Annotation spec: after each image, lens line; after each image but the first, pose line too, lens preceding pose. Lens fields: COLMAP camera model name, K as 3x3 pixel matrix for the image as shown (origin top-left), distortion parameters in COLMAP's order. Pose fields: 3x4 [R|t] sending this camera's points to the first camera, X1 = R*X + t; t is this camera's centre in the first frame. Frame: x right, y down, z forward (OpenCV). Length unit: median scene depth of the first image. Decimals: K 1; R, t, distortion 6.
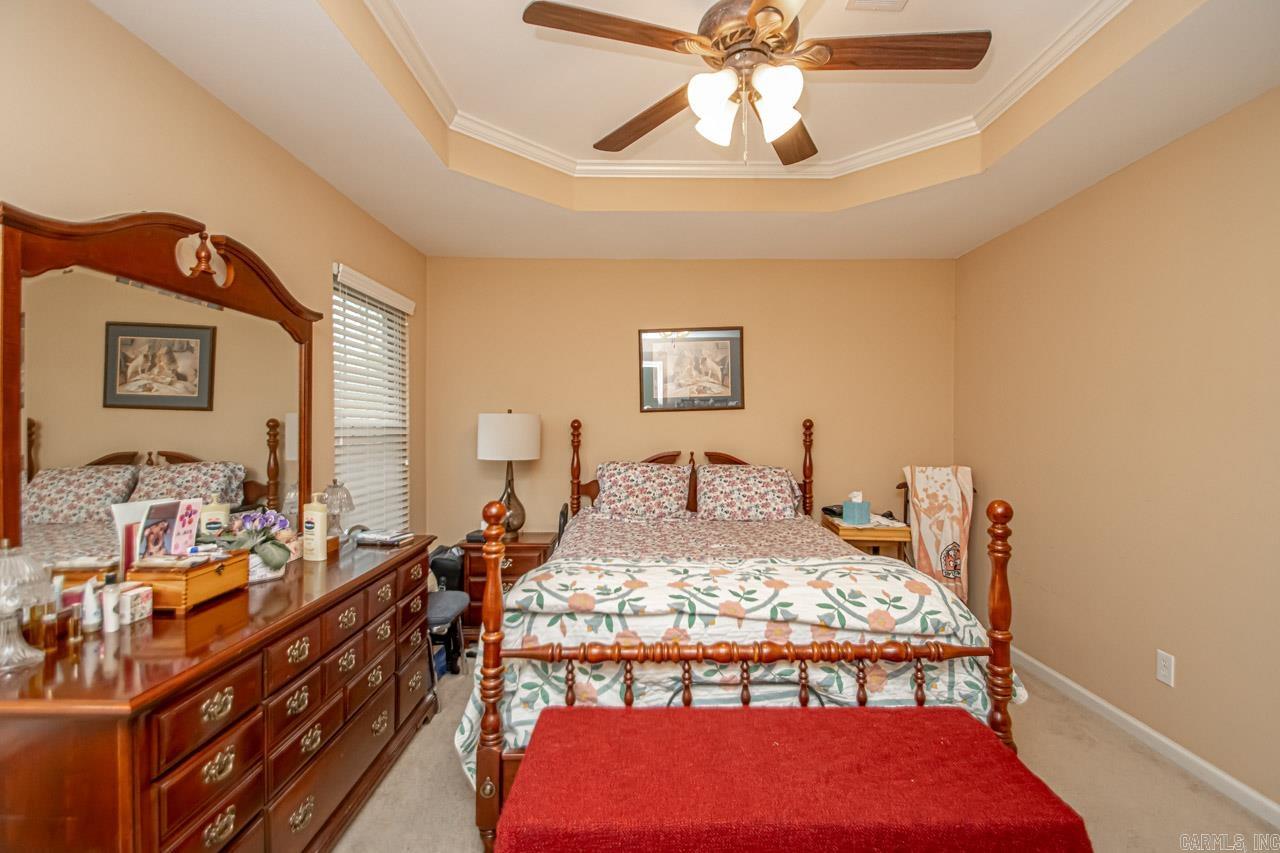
lens RADIAL K [[601.5, 0, 649.8], [0, 601.5, 427.5], [0, 0, 1]] dist [0.006033, -0.012223]
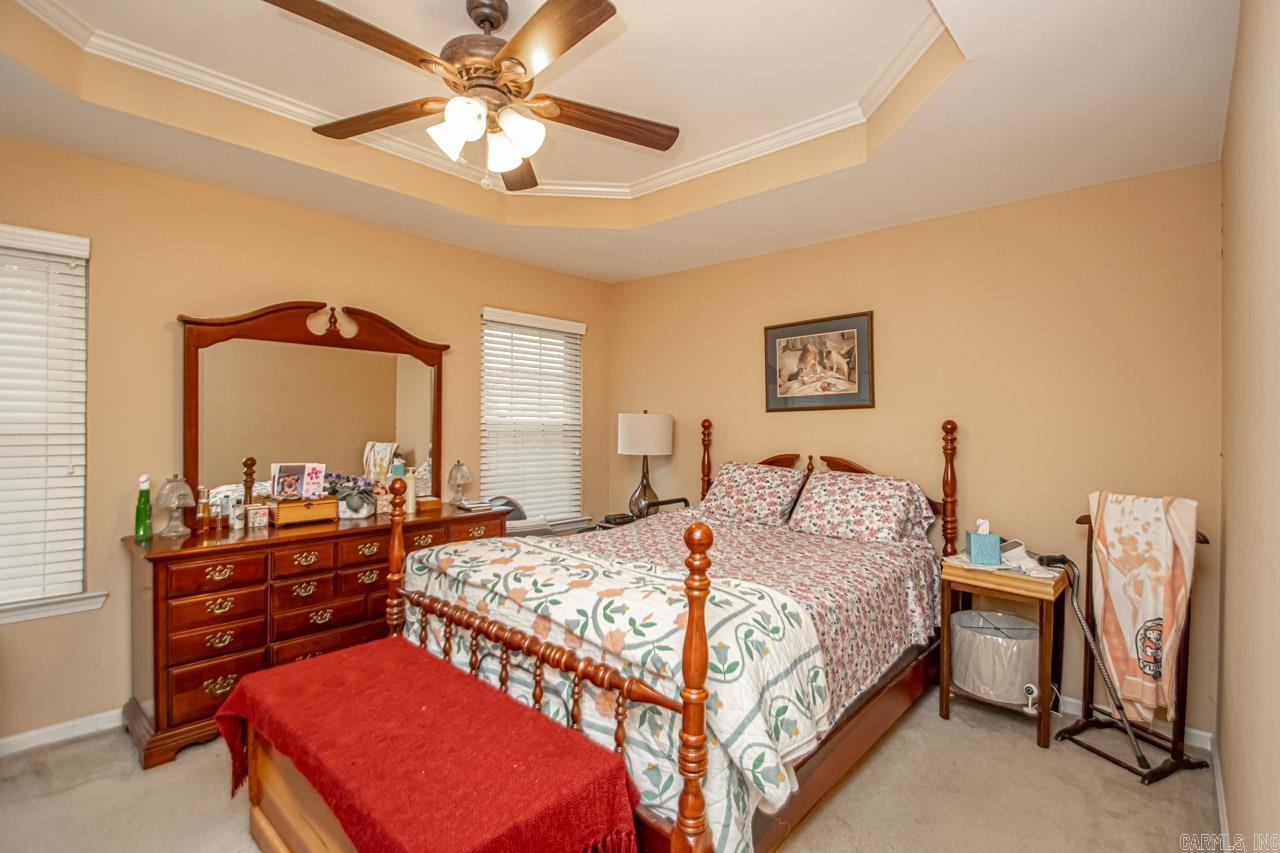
lens RADIAL K [[601.5, 0, 684.9], [0, 601.5, 420.5], [0, 0, 1]] dist [0.006033, -0.012223]
pose [[0.743151, 0.007212, -0.669084, 0.557654], [-0.013954, 0.999891, -0.004721, -0.005701], [0.668978, 0.012844, 0.743171, 0.203259]]
